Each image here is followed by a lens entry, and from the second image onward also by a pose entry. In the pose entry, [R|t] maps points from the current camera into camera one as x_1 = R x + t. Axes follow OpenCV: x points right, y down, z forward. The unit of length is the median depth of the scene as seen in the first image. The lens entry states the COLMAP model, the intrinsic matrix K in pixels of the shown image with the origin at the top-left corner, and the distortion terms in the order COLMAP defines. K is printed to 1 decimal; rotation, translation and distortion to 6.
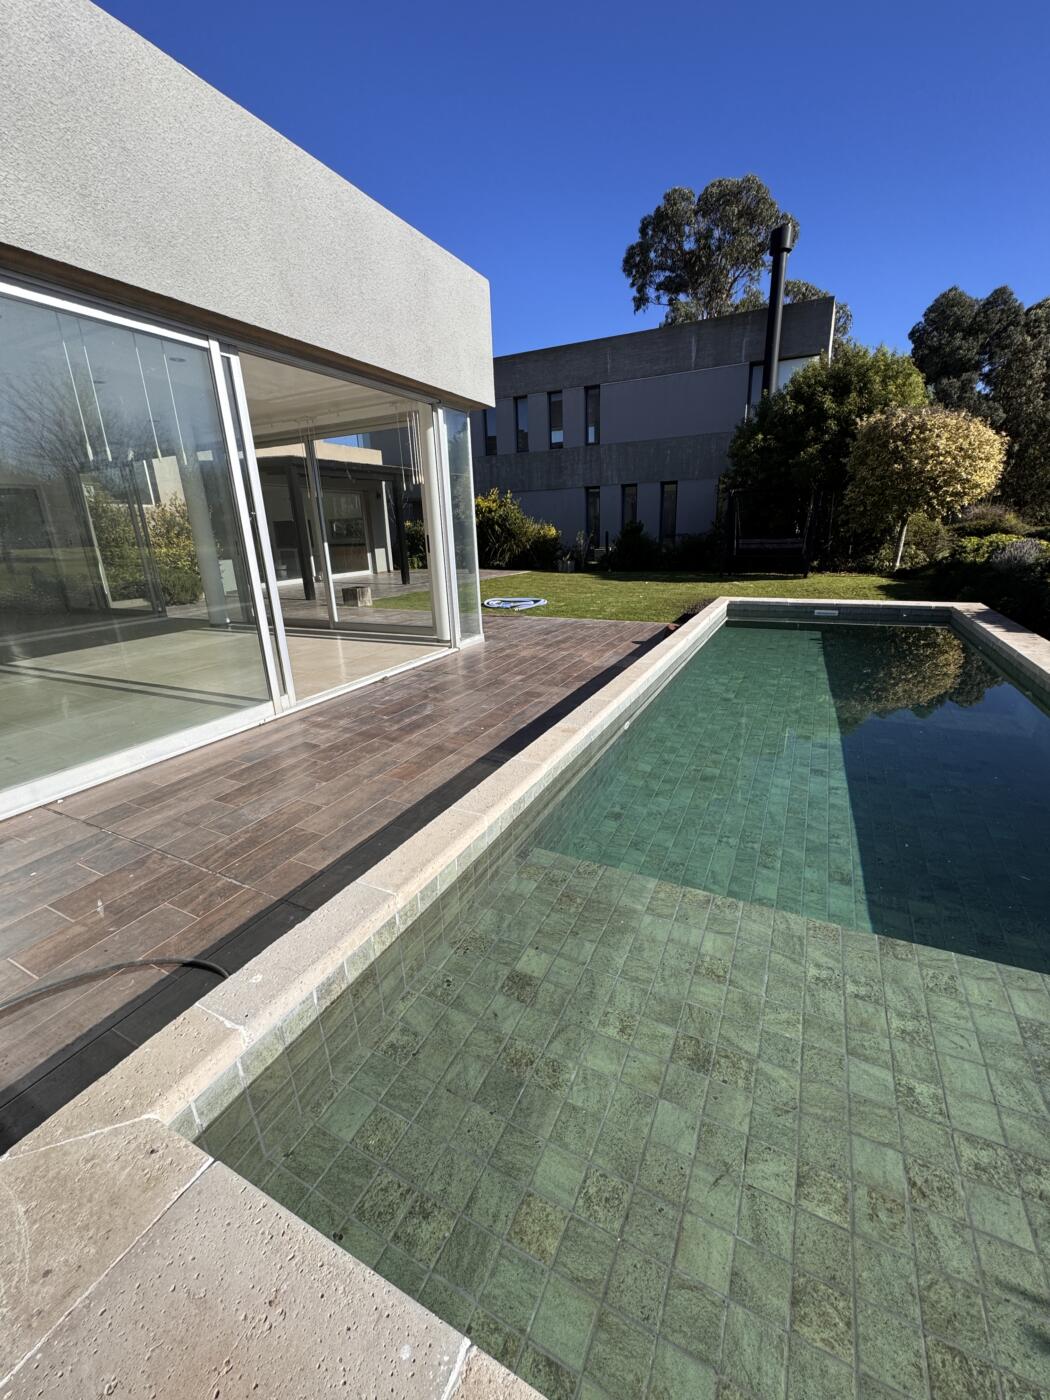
lens RADIAL K [[555.9, 0, 529.1], [0, 555.9, 697.5], [0, 0, 1]] dist [-0.001906, -0.000077]
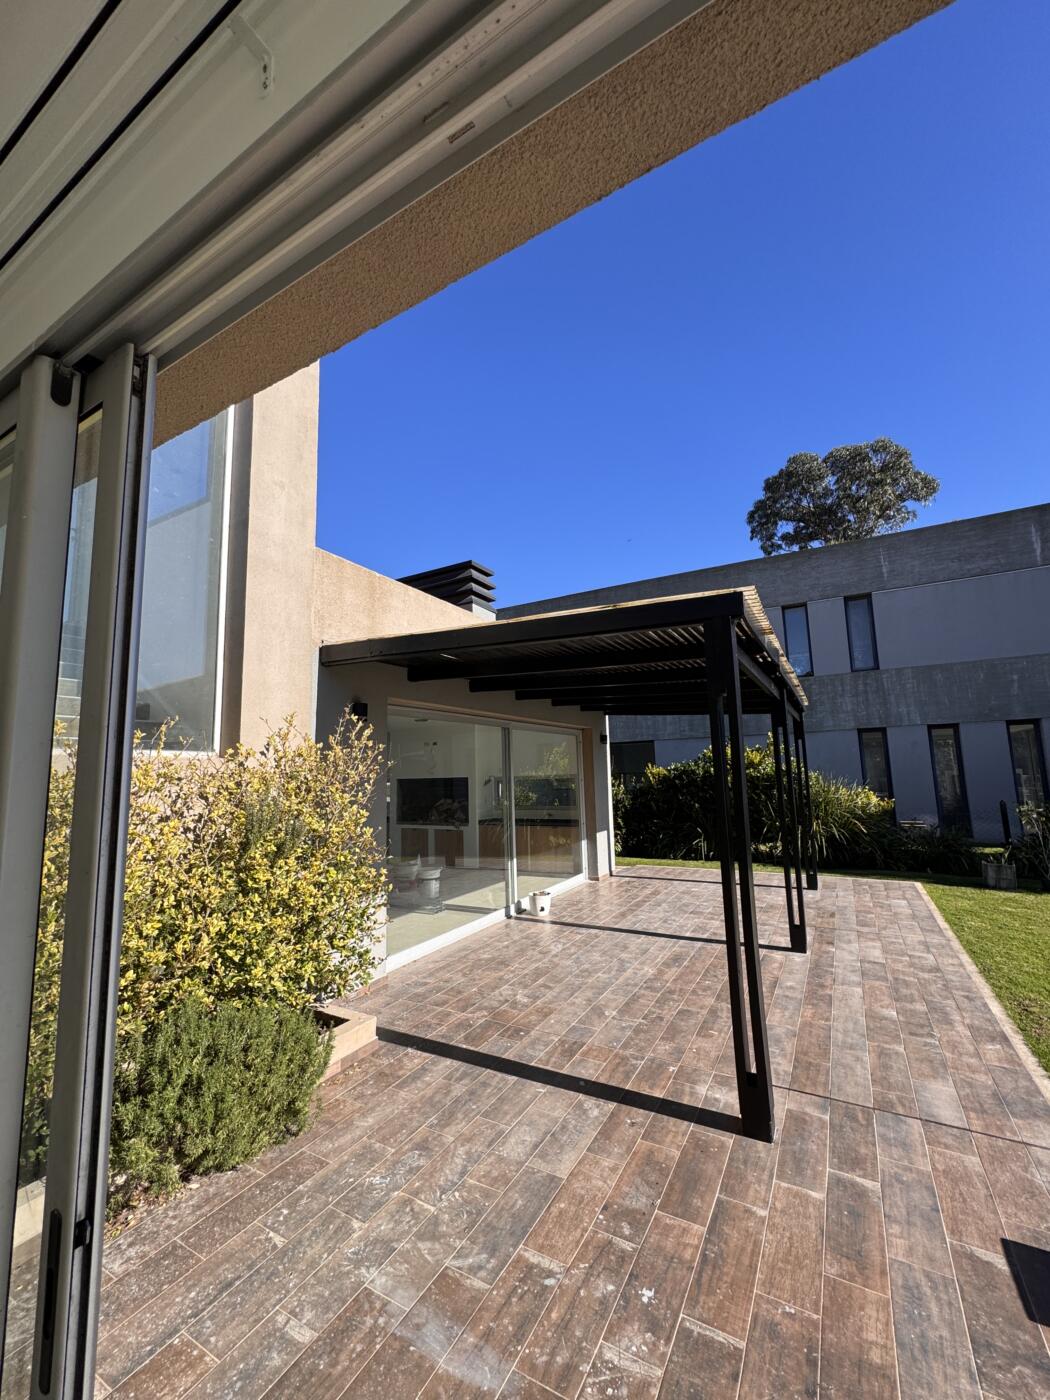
lens RADIAL K [[555.9, 0, 527.3], [0, 555.9, 698.2], [0, 0, 1]] dist [-0.001906, -0.000077]
pose [[0.998707, -0.002055, -0.050803, -0.257959], [-0.019538, 0.906962, -0.420760, -0.130939], [0.046941, 0.421208, 0.905748, 0.378825]]
